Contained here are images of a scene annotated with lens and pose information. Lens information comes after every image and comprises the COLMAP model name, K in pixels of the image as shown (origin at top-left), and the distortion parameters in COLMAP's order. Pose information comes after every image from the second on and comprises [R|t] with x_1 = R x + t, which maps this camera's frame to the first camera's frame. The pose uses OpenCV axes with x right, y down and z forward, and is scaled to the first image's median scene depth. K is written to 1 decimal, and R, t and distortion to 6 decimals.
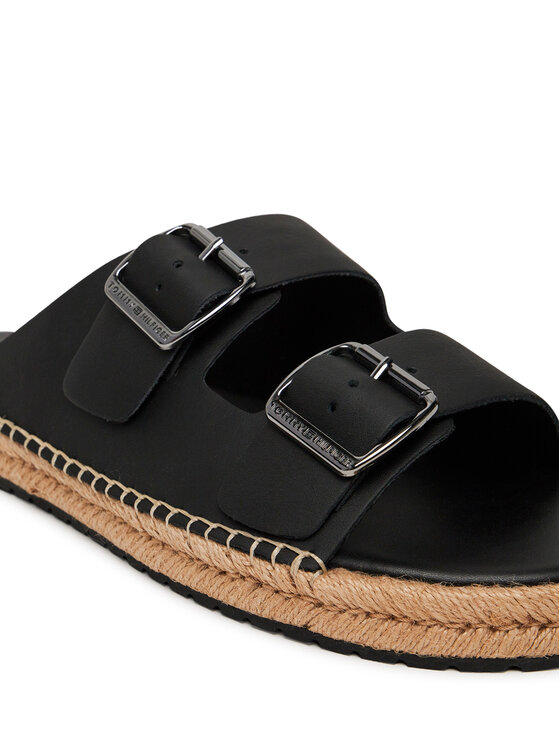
lens RADIAL K [[1839.0, 0, 280.7], [0, 1839.0, 371.2], [0, 0, 1]] dist [0.018543, 0.000000]
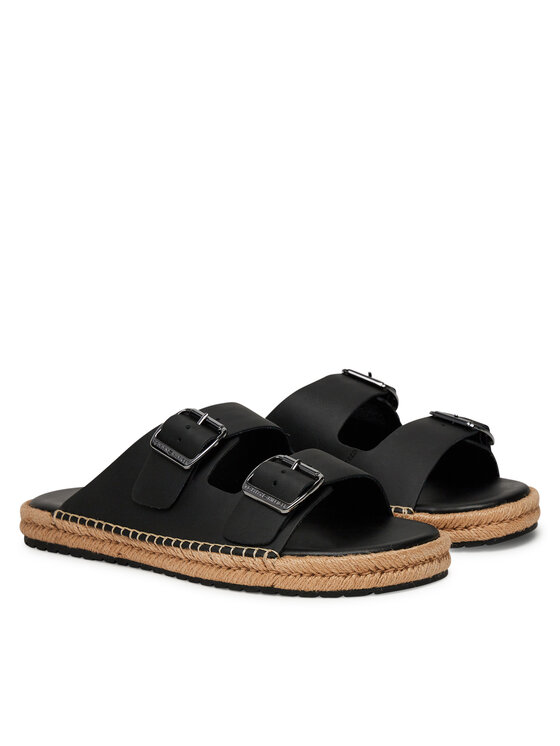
lens RADIAL K [[2210.3, 0, 279.1], [0, 2210.3, 373.6], [0, 0, 1]] dist [-1.412891, 0.000000]
pose [[0.992633, -0.087542, 0.083763, -0.165214], [0.097851, 0.986918, -0.128134, 0.217046], [-0.071450, 0.135386, 0.988213, -1.491936]]
